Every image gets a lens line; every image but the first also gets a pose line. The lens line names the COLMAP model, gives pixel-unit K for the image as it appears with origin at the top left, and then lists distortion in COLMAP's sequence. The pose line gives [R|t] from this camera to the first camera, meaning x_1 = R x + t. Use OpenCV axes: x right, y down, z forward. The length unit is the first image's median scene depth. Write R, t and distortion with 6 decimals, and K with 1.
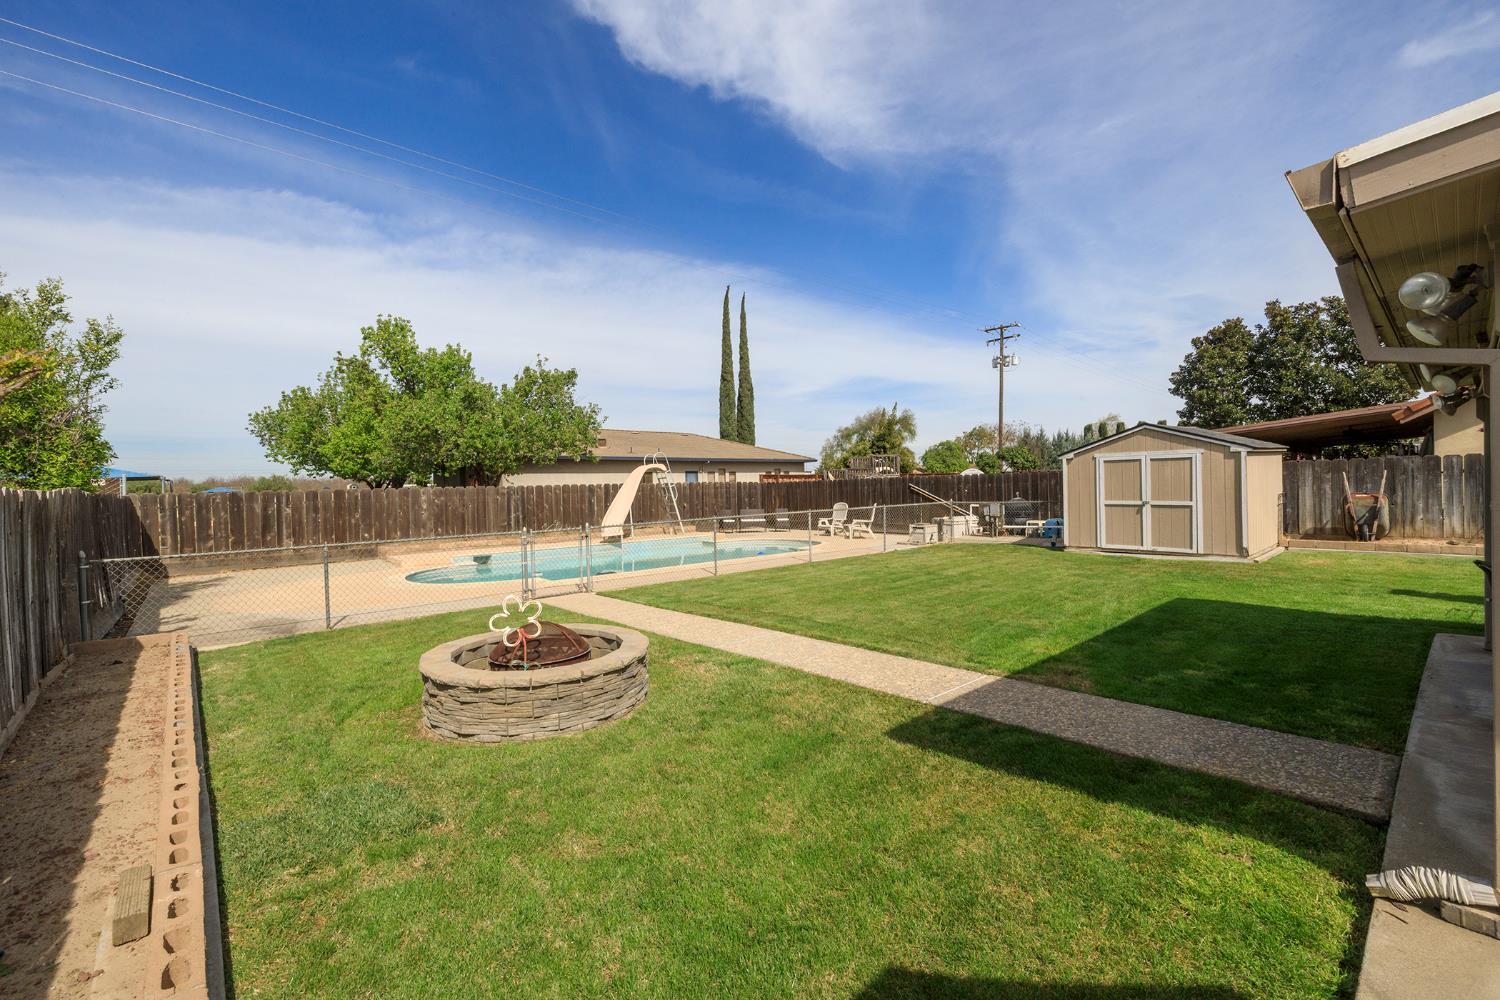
lens RADIAL K [[626.8, 0, 746.2], [0, 626.8, 500.3], [0, 0, 1]] dist [0.000179, 0.000212]
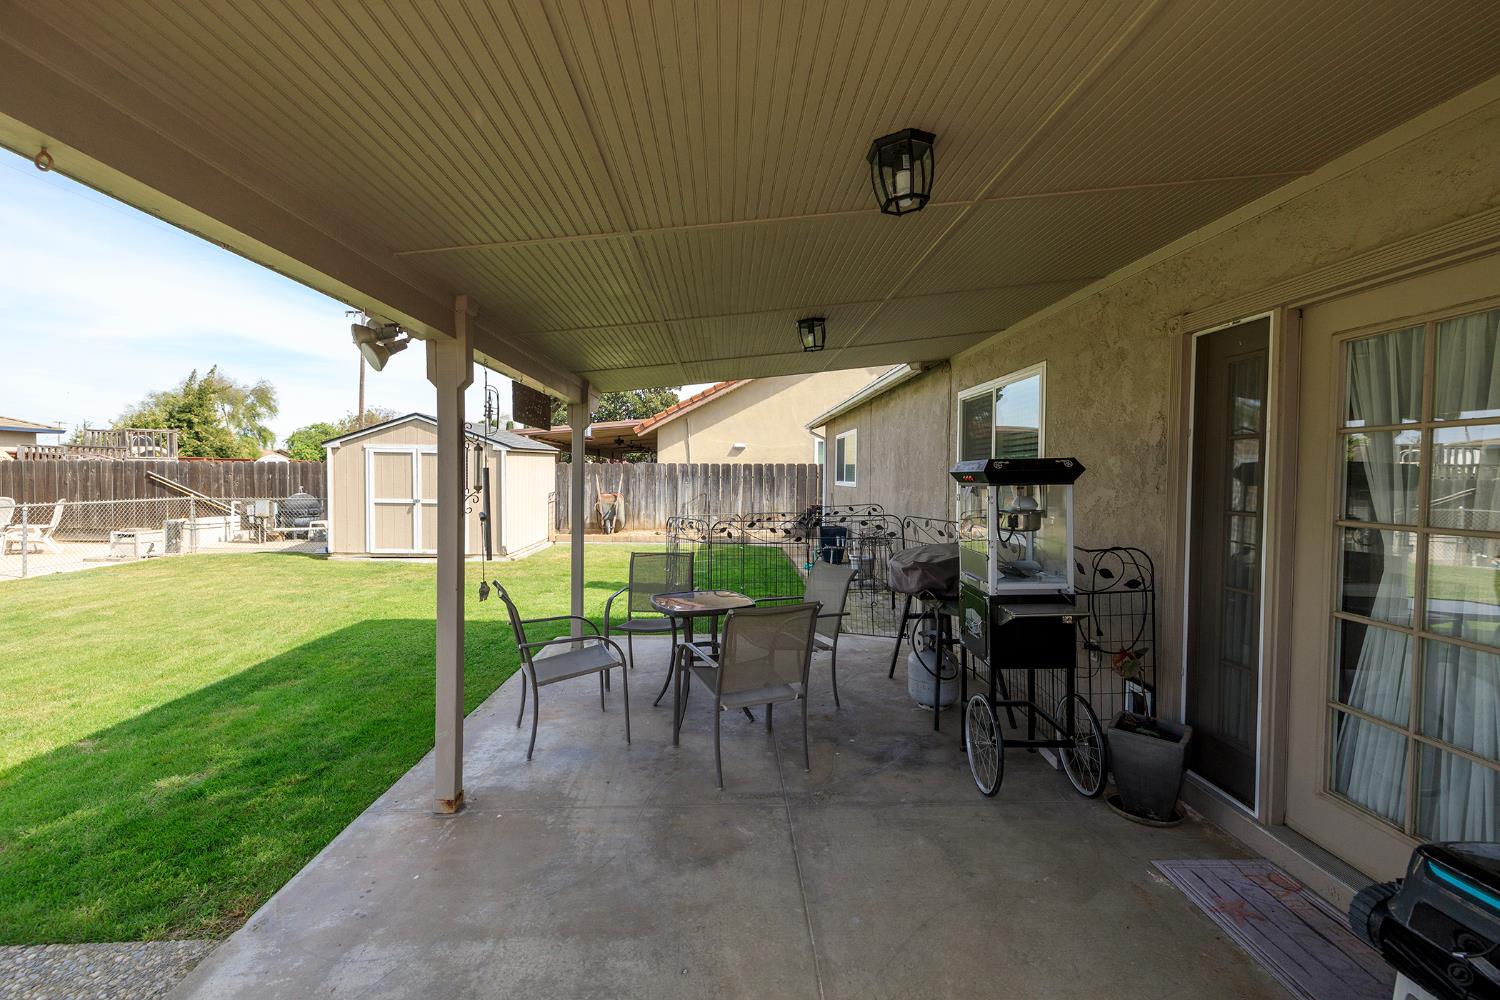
lens RADIAL K [[626.8, 0, 739.0], [0, 626.8, 491.2], [0, 0, 1]] dist [0.000179, 0.000212]
pose [[0.641573, 0.010921, 0.766985, 0.166388], [-0.009570, 0.999935, -0.006233, -0.006272], [-0.767003, -0.003342, 0.641635, 0.042041]]
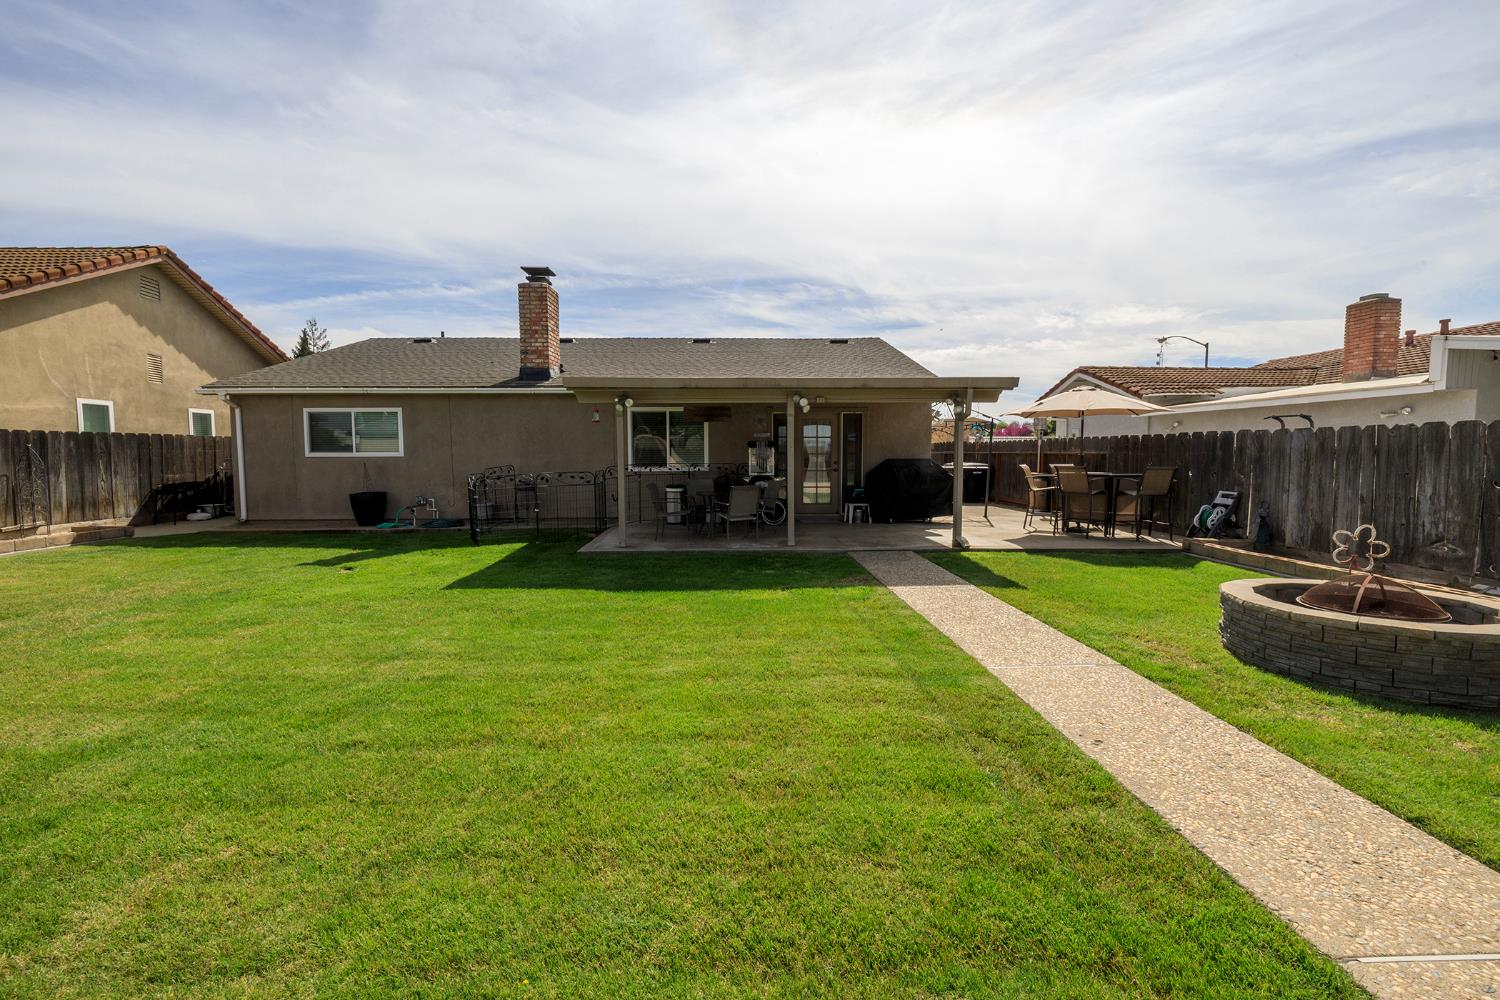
lens RADIAL K [[626.8, 0, 738.7], [0, 626.8, 496.6], [0, 0, 1]] dist [0.000179, 0.000212]
pose [[-0.764603, -0.014028, 0.644349, -0.062504], [0.036212, 0.997249, 0.064681, -0.001604], [-0.643484, 0.072788, -0.761991, 0.612981]]
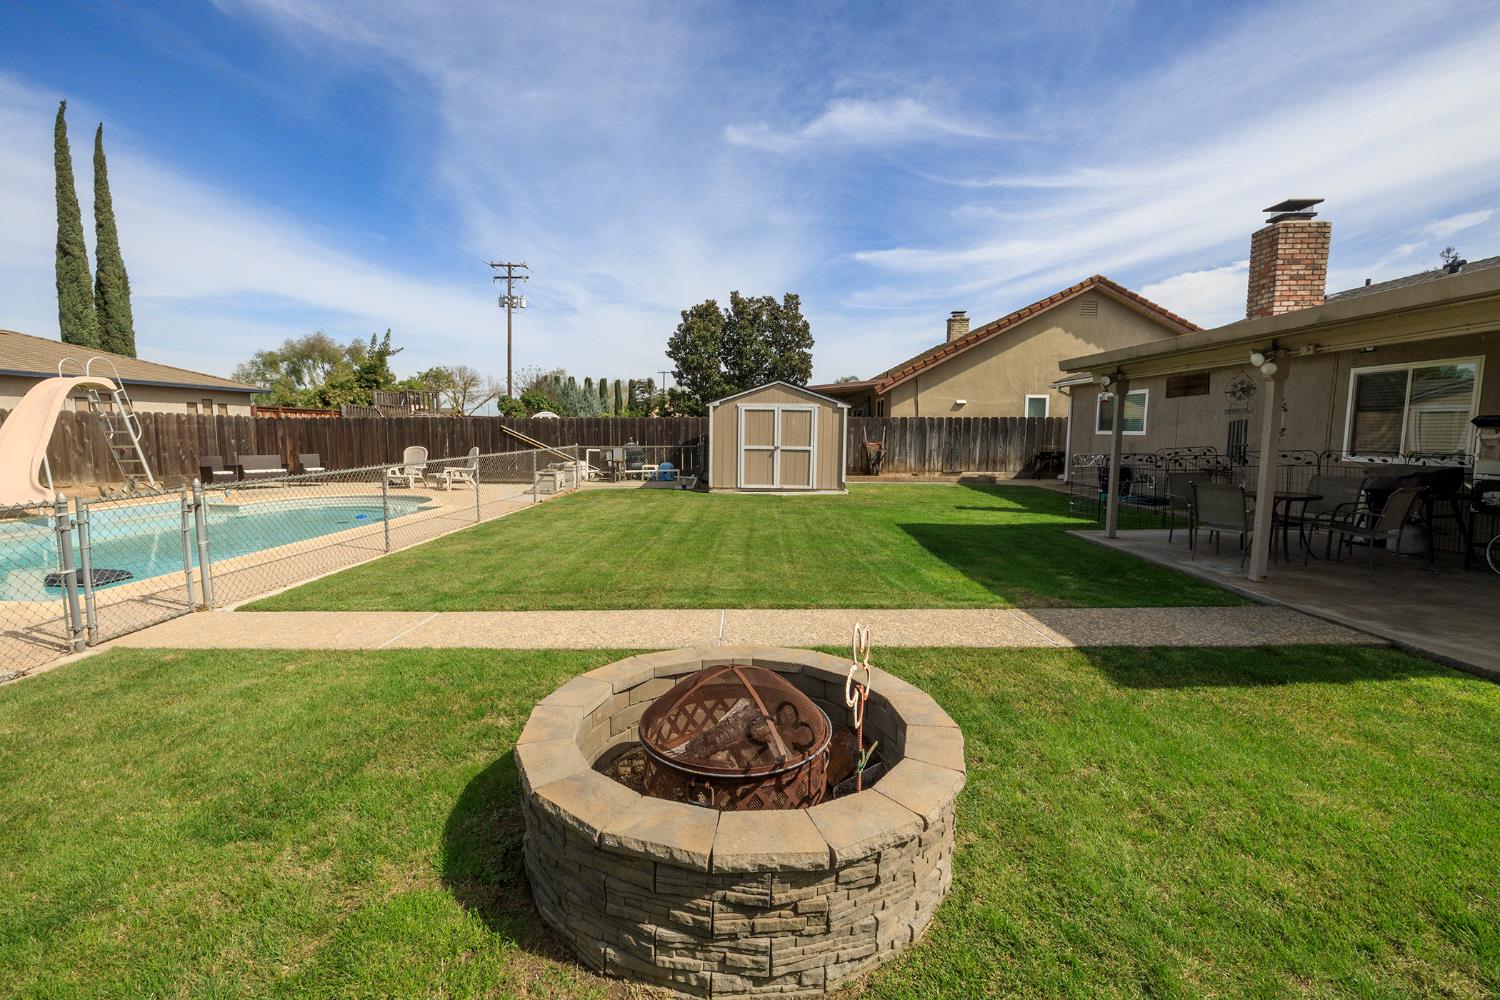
lens RADIAL K [[626.8, 0, 740.2], [0, 626.8, 482.1], [0, 0, 1]] dist [0.000179, 0.000212]
pose [[0.669853, -0.034858, 0.741675, -0.191895], [-0.006865, 0.998564, 0.053132, 0.004714], [-0.742462, -0.040682, 0.668651, 0.183456]]
